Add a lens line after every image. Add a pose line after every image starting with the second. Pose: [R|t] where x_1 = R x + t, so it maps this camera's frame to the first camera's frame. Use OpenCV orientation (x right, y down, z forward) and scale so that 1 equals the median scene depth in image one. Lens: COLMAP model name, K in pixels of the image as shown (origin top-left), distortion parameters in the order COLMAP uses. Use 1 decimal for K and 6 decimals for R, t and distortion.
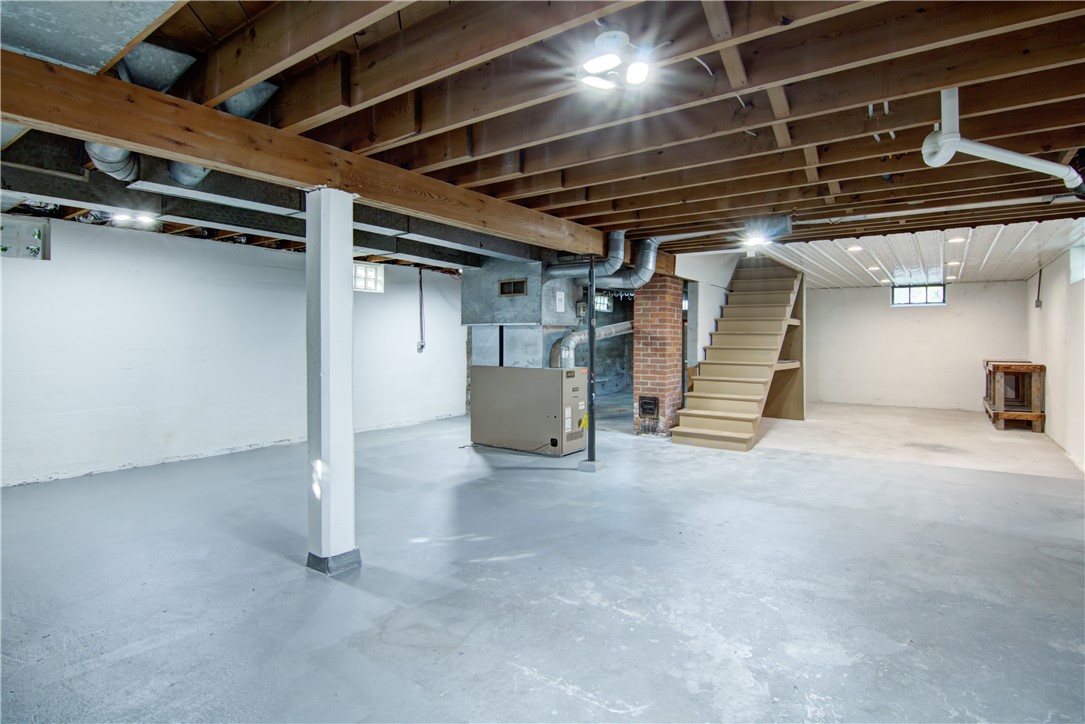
lens RADIAL K [[555.7, 0, 528.3], [0, 555.7, 341.5], [0, 0, 1]] dist [-0.006313, -0.002156]
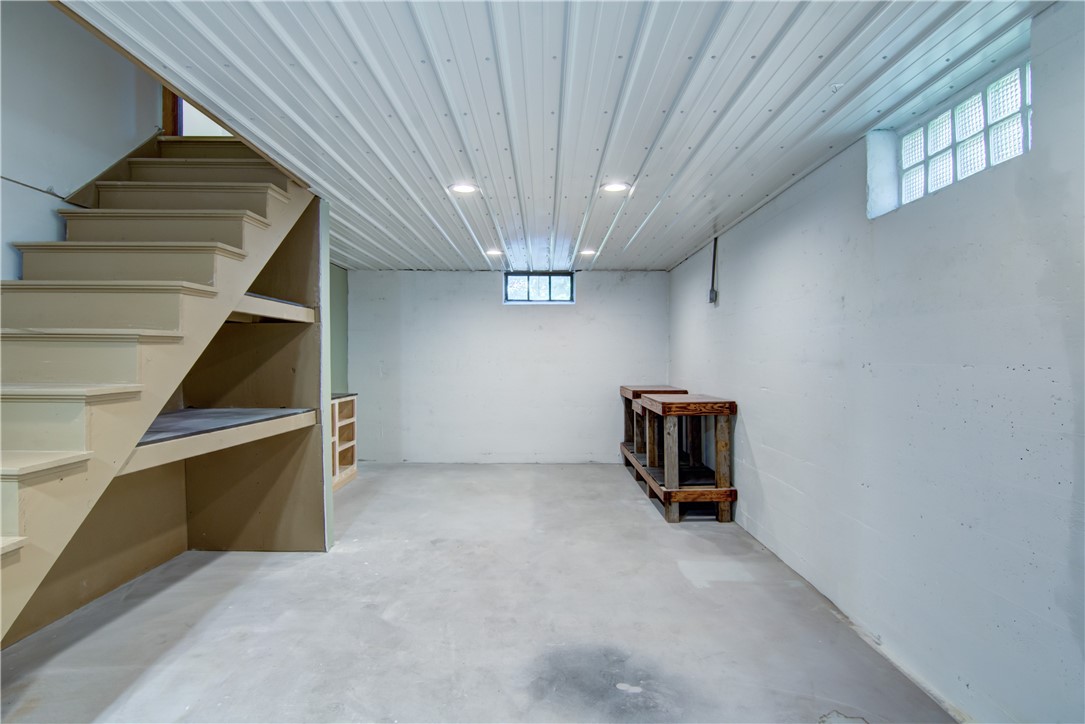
lens RADIAL K [[555.7, 0, 541.1], [0, 555.7, 358.0], [0, 0, 1]] dist [-0.006313, -0.002156]
pose [[0.800747, -0.001832, 0.599000, 0.378956], [0.003542, 0.999992, -0.001678, -0.001256], [-0.598992, 0.003466, 0.800747, 0.573622]]
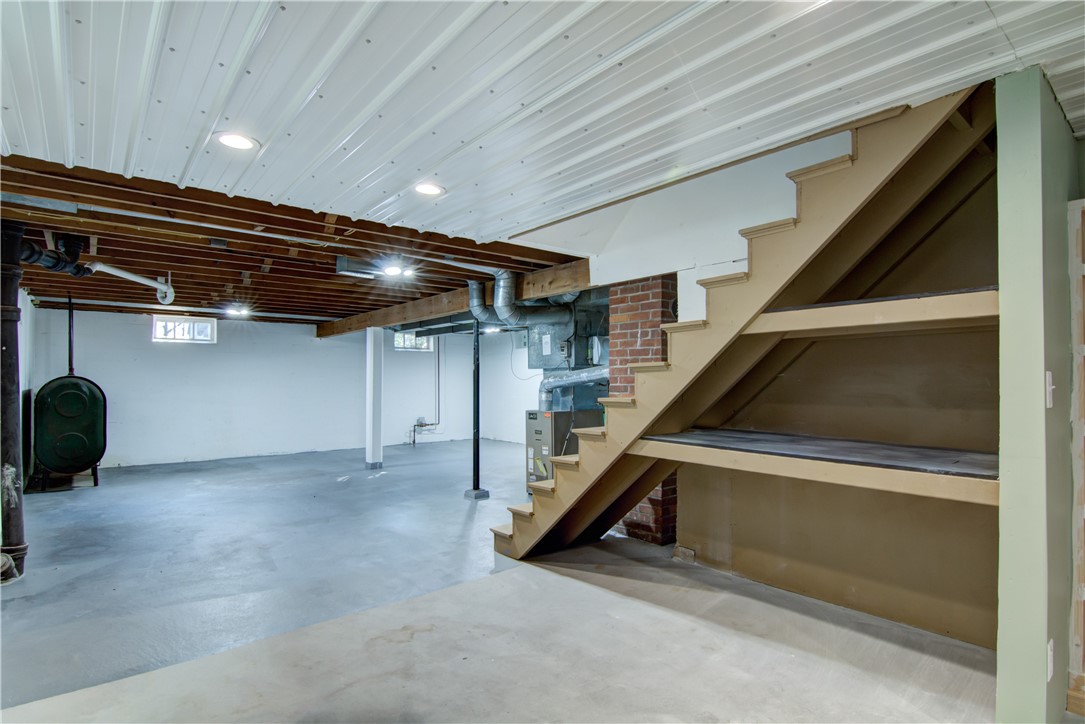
lens RADIAL K [[555.7, 0, 538.7], [0, 555.7, 369.5], [0, 0, 1]] dist [-0.006313, -0.002156]
pose [[-0.232217, -0.024885, -0.972346, 0.766505], [-0.001886, 0.999682, -0.025134, -0.000703], [0.972662, -0.004002, -0.232190, 0.895700]]
